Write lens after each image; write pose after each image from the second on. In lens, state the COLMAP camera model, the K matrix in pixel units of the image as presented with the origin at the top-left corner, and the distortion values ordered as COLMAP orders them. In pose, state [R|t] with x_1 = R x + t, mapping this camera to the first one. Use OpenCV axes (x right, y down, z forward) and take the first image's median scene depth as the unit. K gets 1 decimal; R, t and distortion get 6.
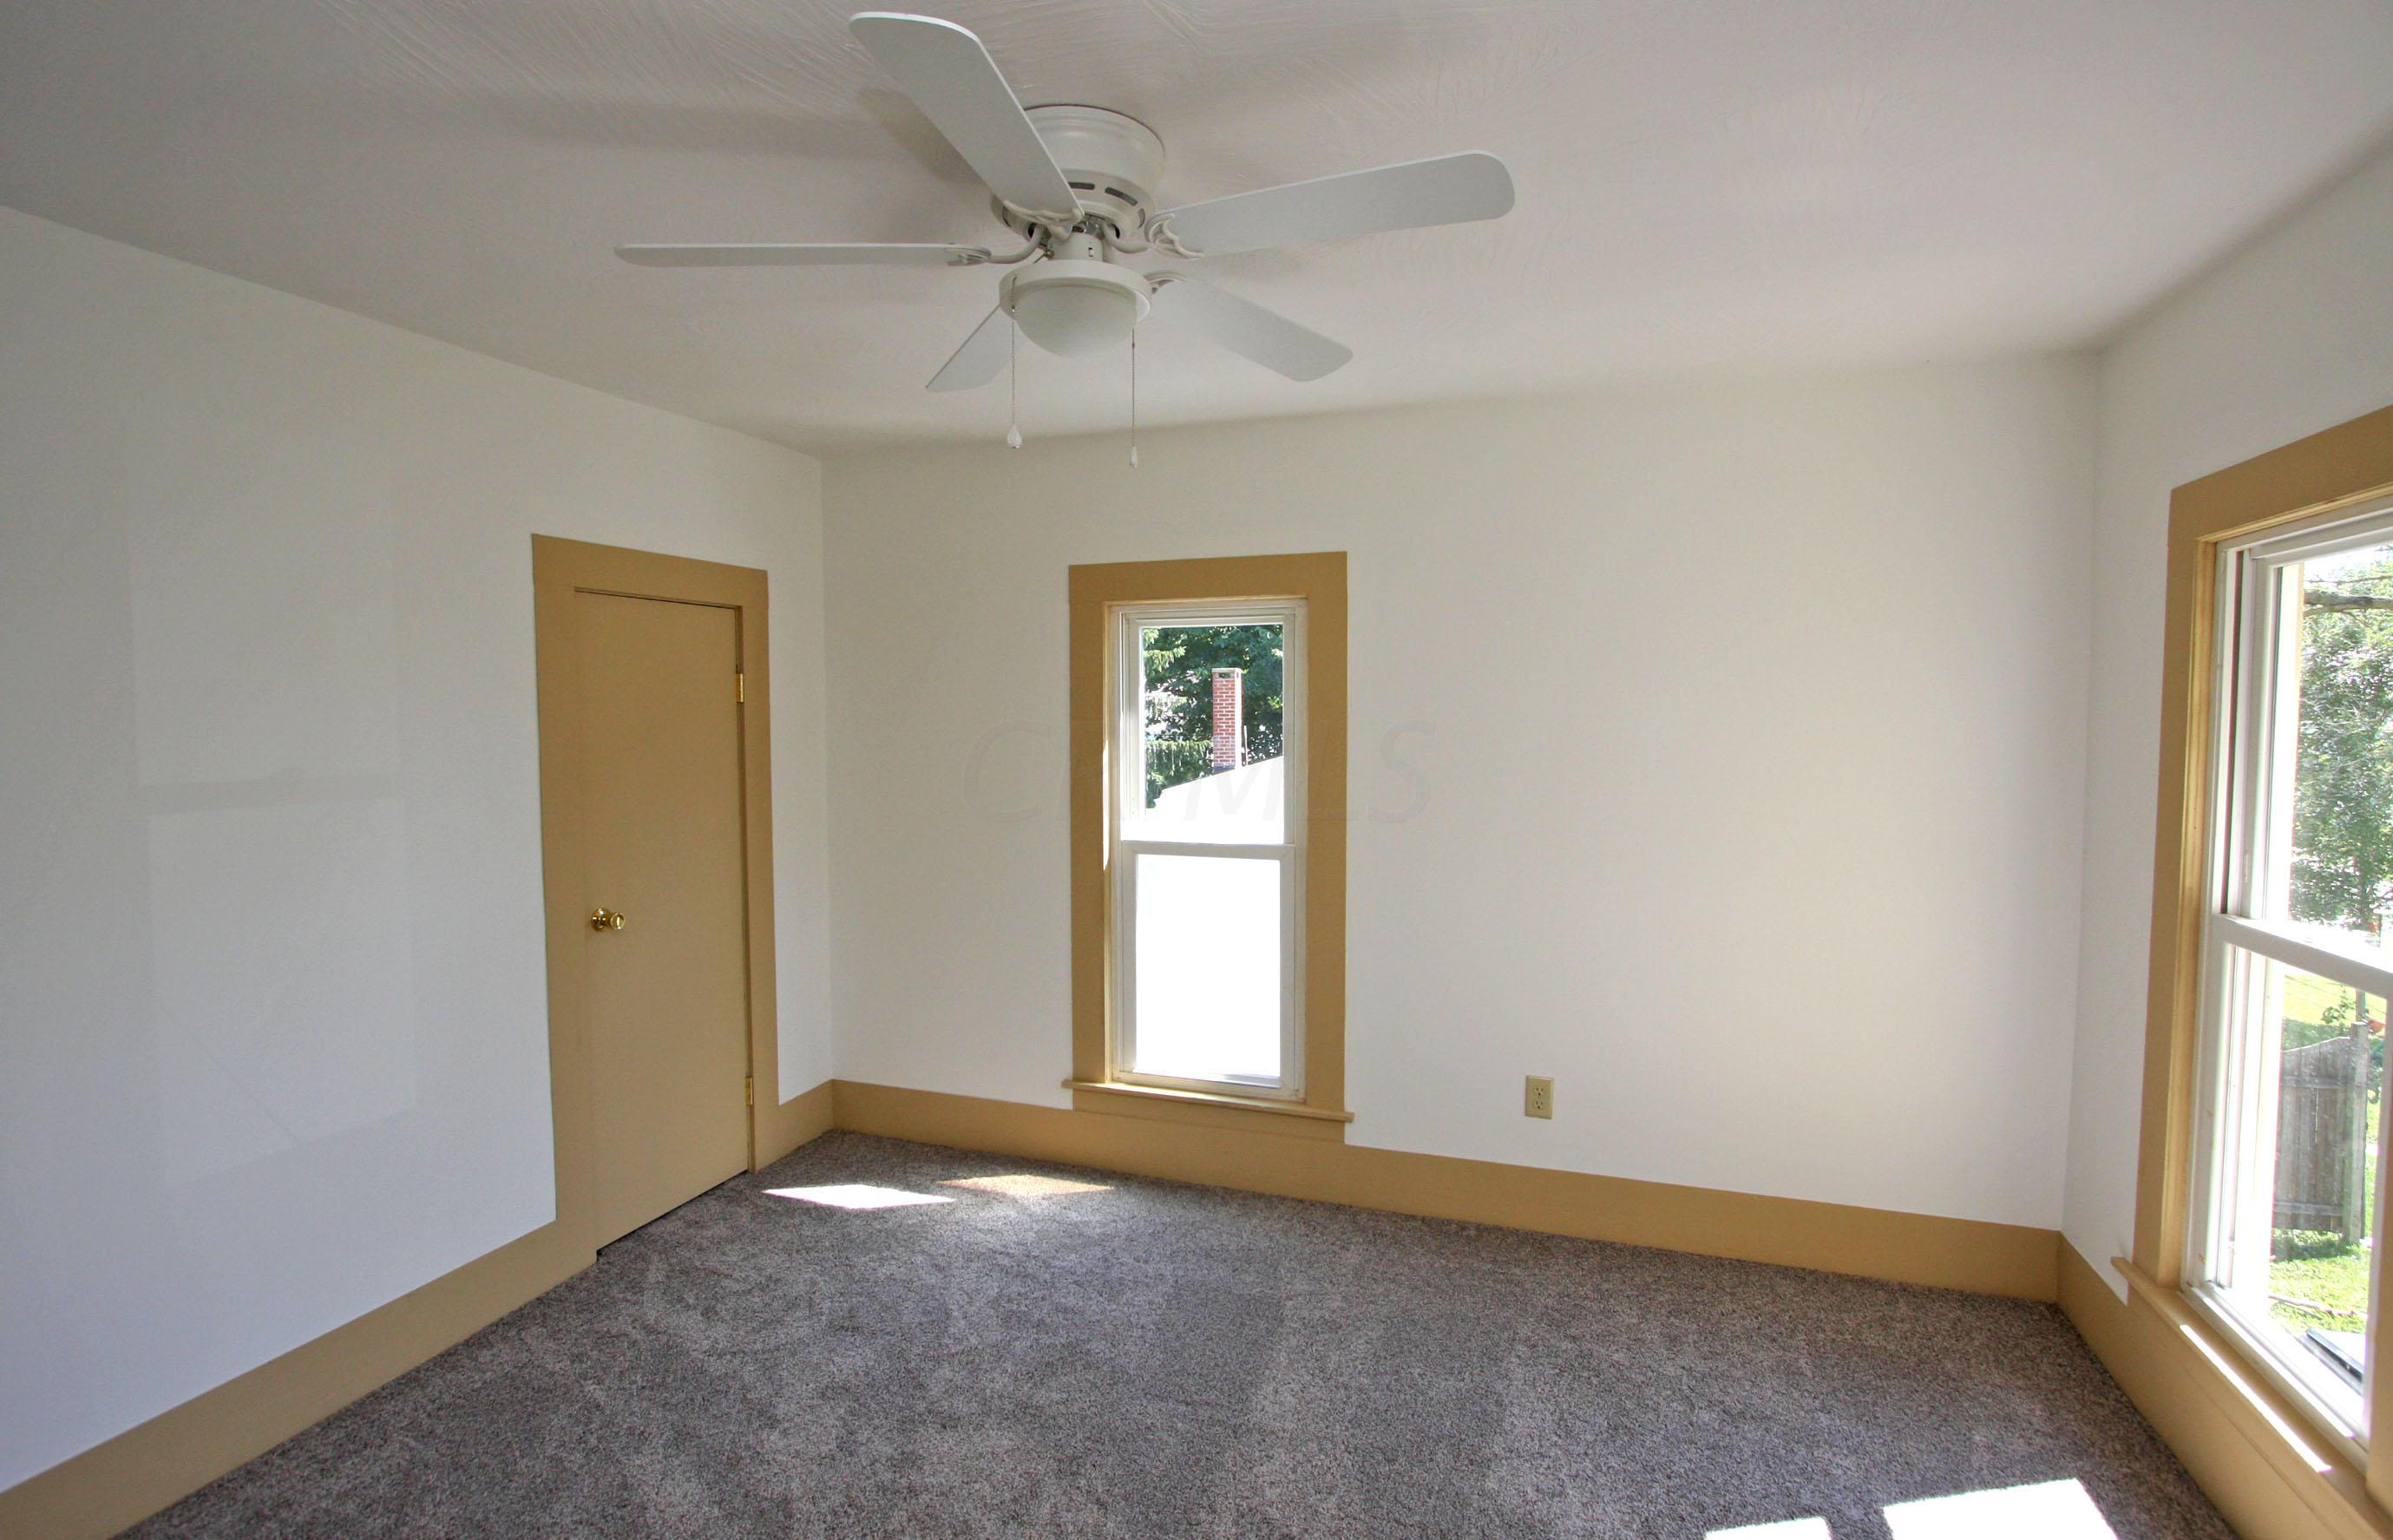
lens RADIAL K [[1144.3, 0, 1184.9], [0, 1144.3, 771.5], [0, 0, 1]] dist [-0.000396, -0.000189]
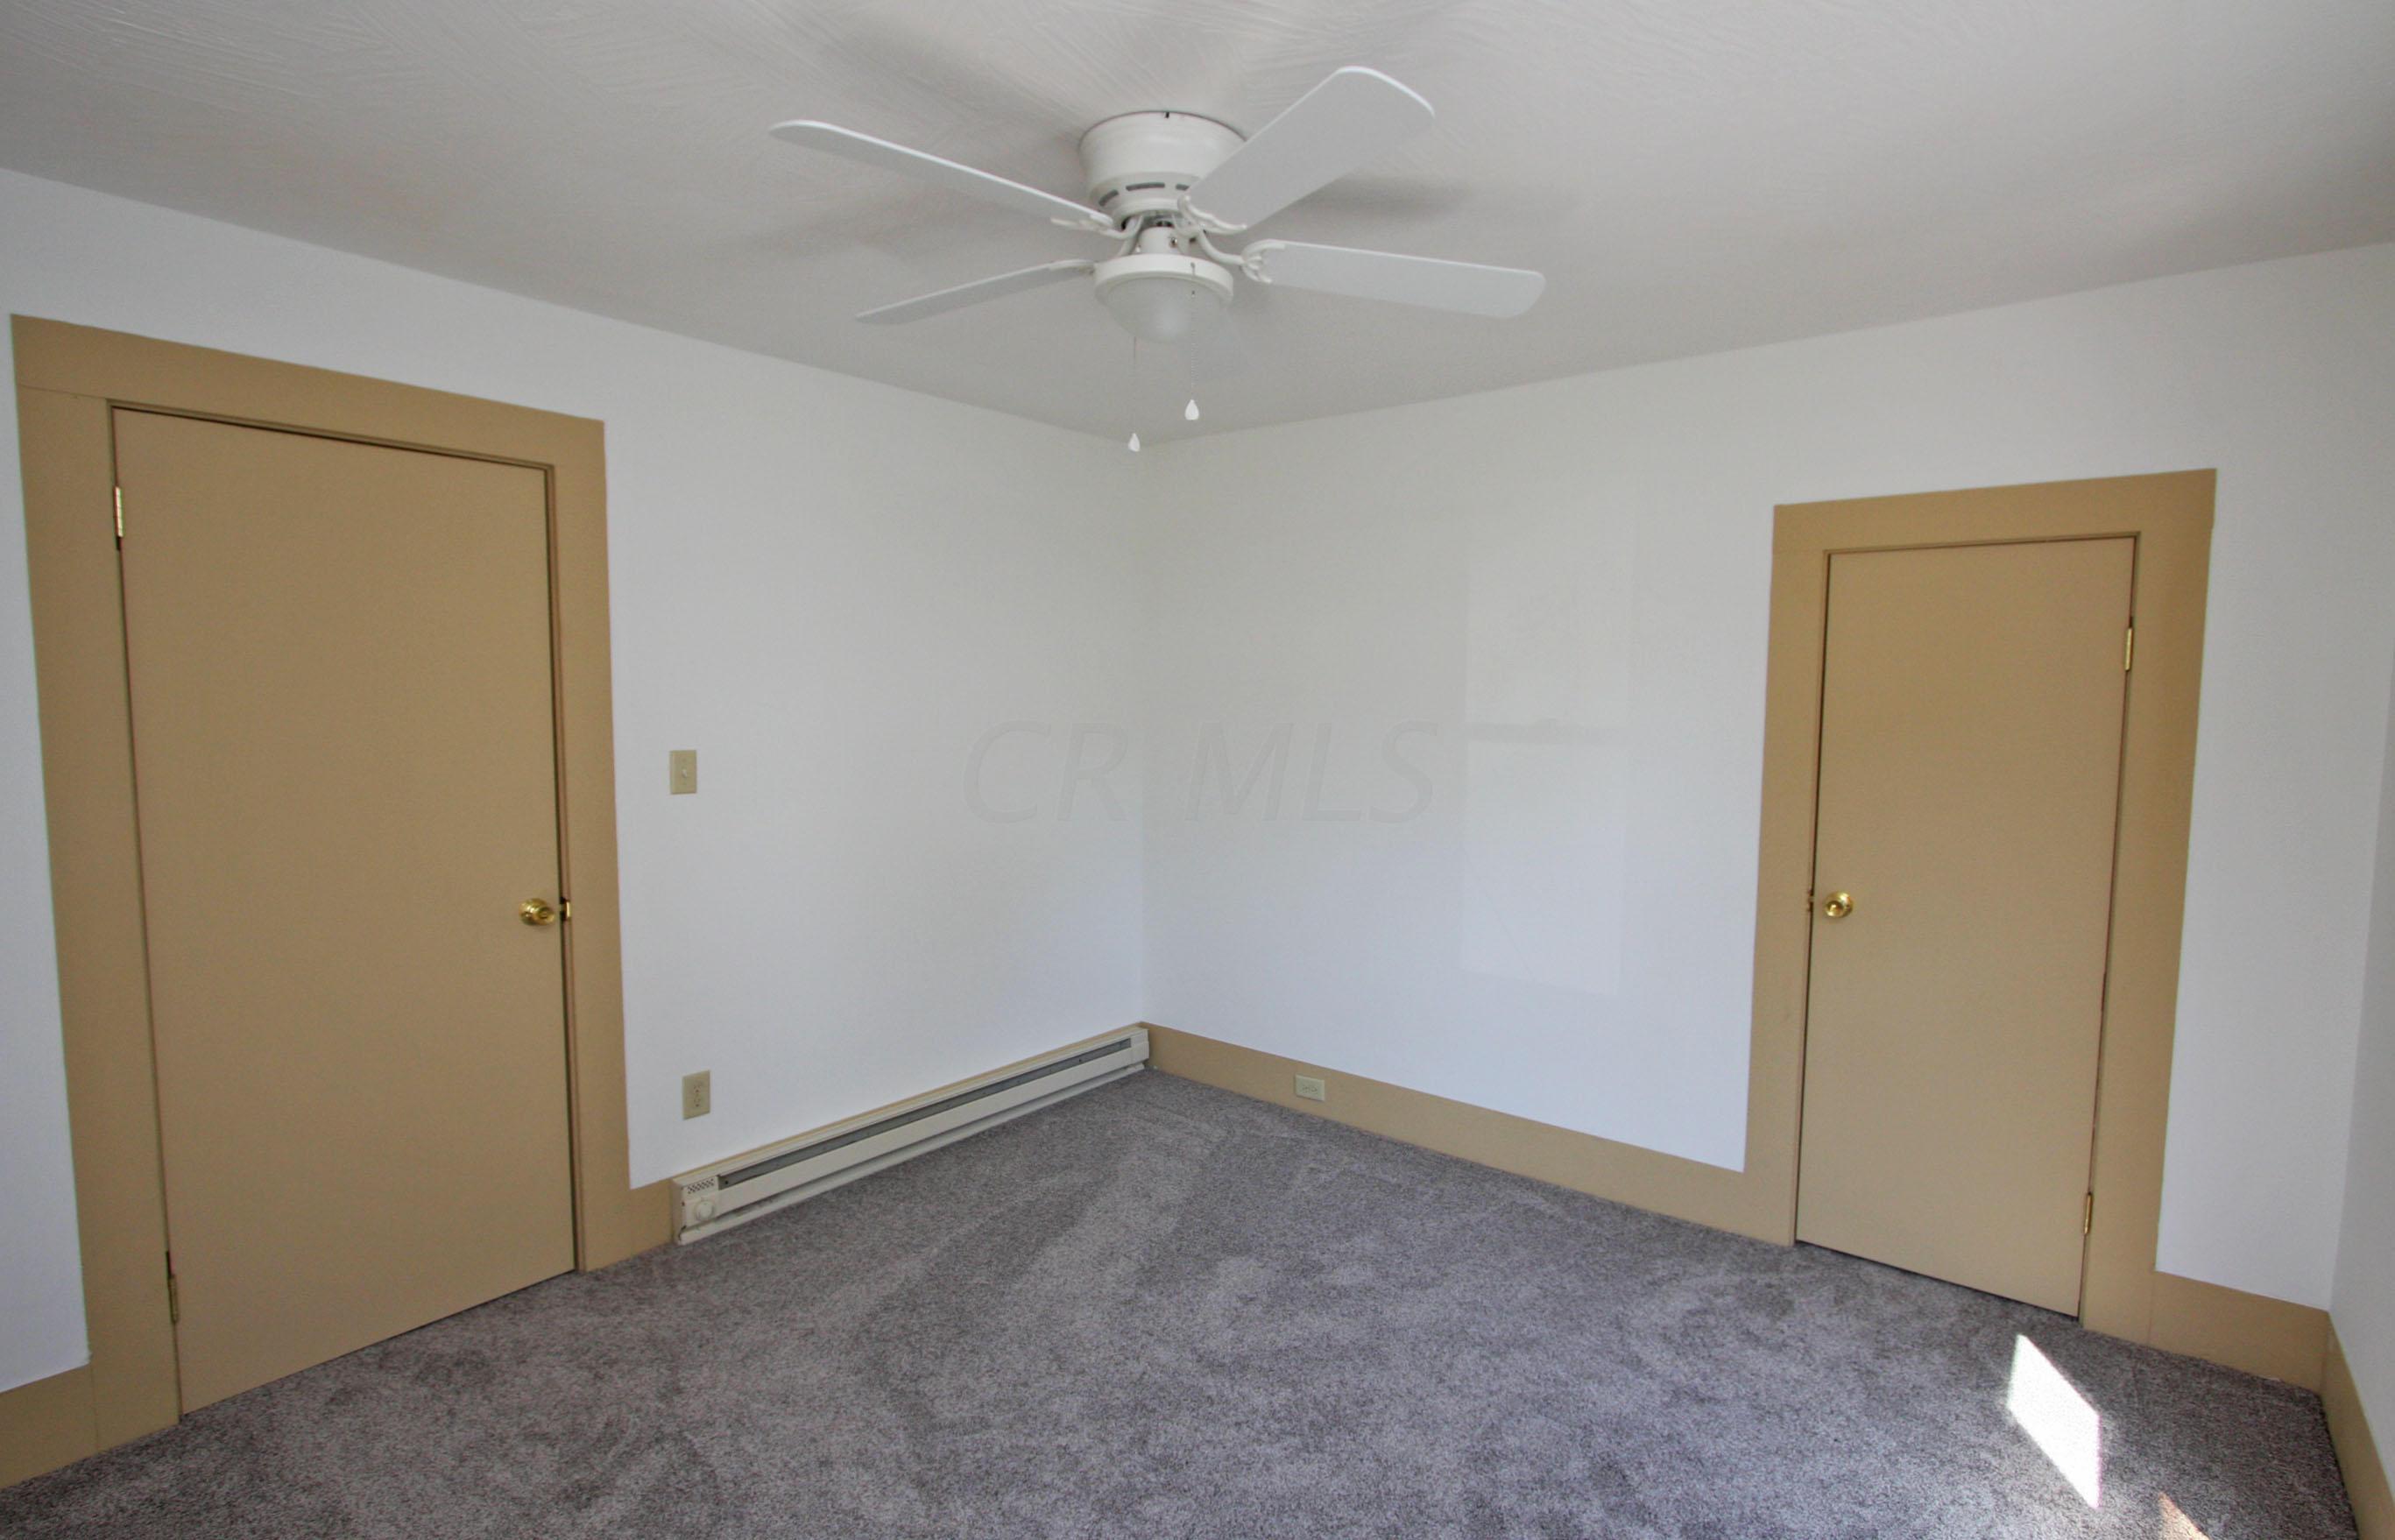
lens RADIAL K [[1145.3, 0, 1185.9], [0, 1145.3, 771.5], [0, 0, 1]] dist [-0.000396, -0.000189]
pose [[-0.335960, 0.075145, -0.938874, 0.552810], [-0.060097, 0.993071, 0.100987, -0.041585], [0.939957, 0.090351, -0.329116, 0.817222]]
